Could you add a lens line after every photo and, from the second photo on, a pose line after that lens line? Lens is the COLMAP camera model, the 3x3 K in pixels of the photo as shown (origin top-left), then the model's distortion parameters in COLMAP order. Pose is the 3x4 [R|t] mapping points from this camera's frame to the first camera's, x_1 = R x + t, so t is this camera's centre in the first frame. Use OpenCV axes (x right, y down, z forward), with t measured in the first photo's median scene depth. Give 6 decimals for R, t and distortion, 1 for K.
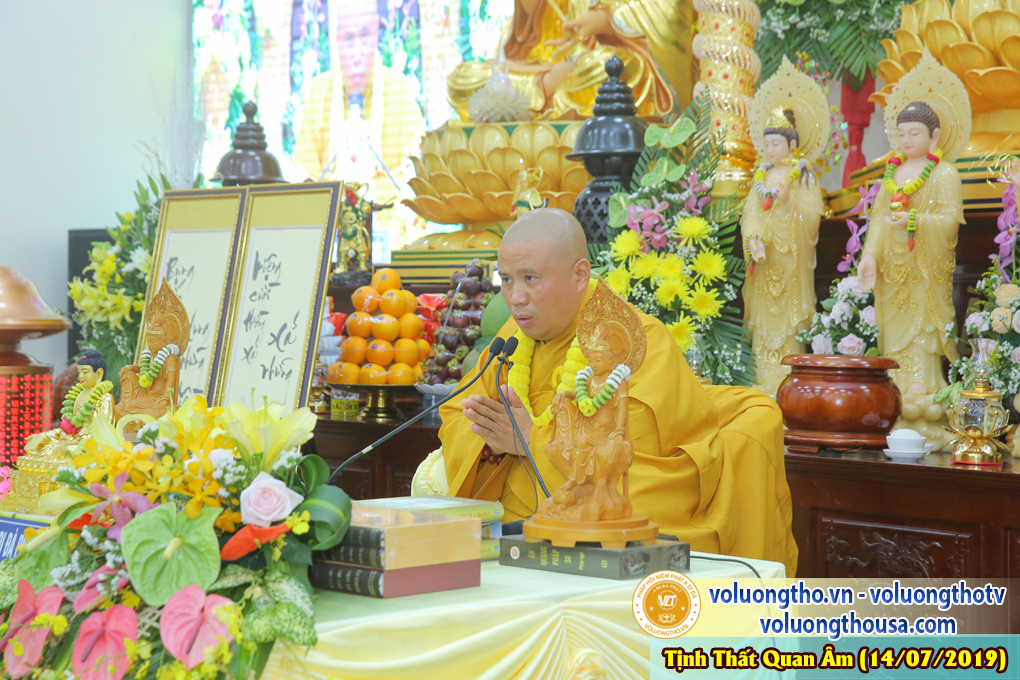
lens RADIAL K [[1863.1, 0, 510.0], [0, 1863.1, 340.0], [0, 0, 1]] dist [0.215427, -0.173382]
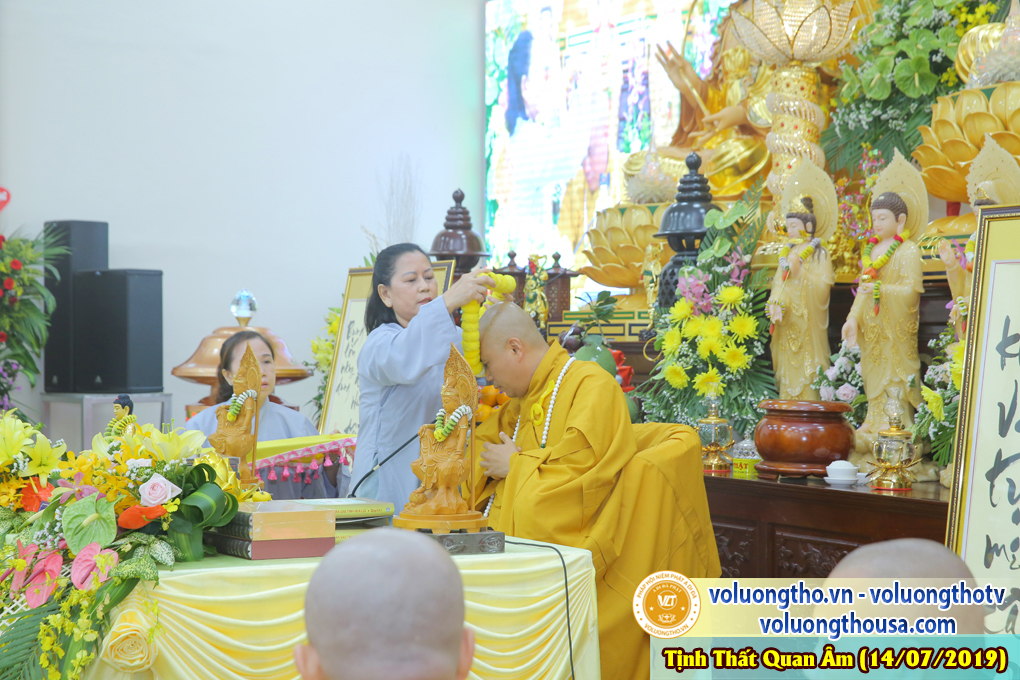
lens RADIAL K [[1863.1, 0, 510.0], [0, 1863.1, 340.0], [0, 0, 1]] dist [0.215427, -0.173382]
pose [[0.966372, -0.002776, -0.257132, 0.271718], [-0.003366, 0.999719, -0.023445, -0.001932], [0.257125, 0.023522, 0.966092, -0.211303]]
